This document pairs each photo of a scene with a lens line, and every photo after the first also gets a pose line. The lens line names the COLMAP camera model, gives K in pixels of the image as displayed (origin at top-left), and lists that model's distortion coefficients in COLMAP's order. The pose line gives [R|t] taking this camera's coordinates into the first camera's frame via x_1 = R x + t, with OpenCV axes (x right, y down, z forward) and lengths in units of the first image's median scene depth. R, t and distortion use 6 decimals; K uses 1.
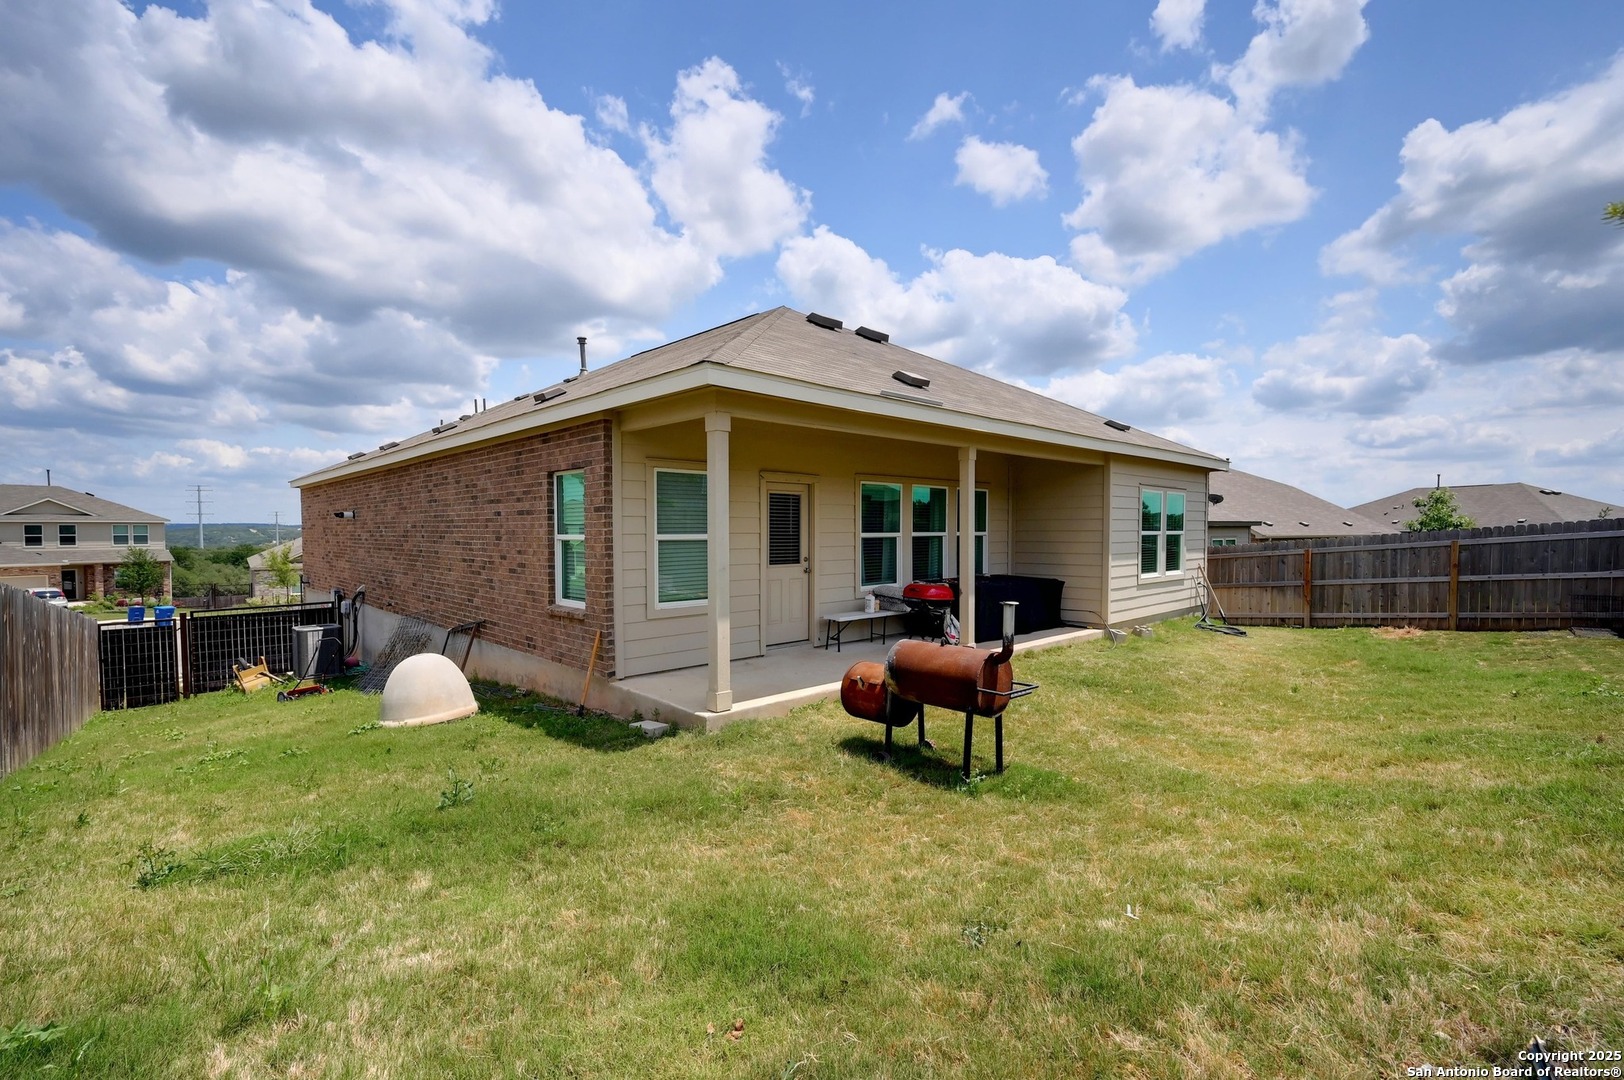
lens RADIAL K [[728.8, 0, 808.2], [0, 728.8, 543.4], [0, 0, 1]] dist [0.002379, -0.000637]
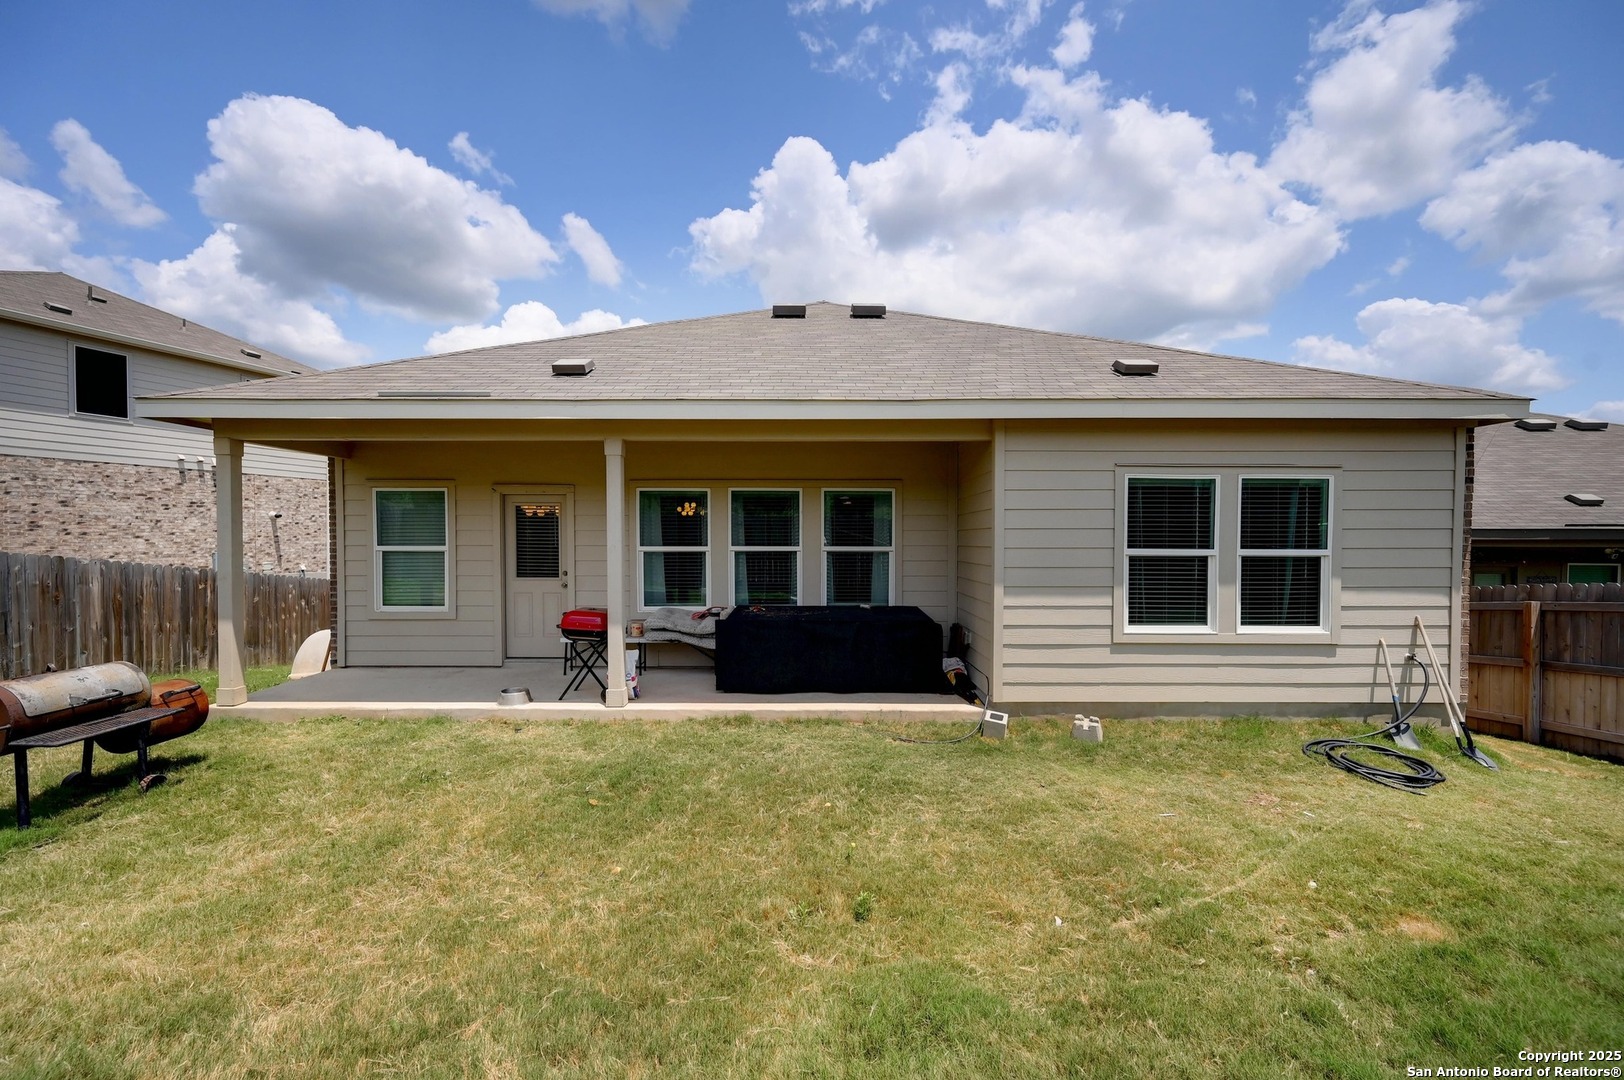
lens RADIAL K [[696.3, 0, 815.9], [0, 696.3, 550.1], [0, 0, 1]] dist [-0.002712, 0.000210]
pose [[0.711348, 0.011334, -0.702749, 0.663267], [-0.018162, 0.999833, -0.002258, -0.009839], [0.702605, 0.014369, 0.711435, 0.448861]]
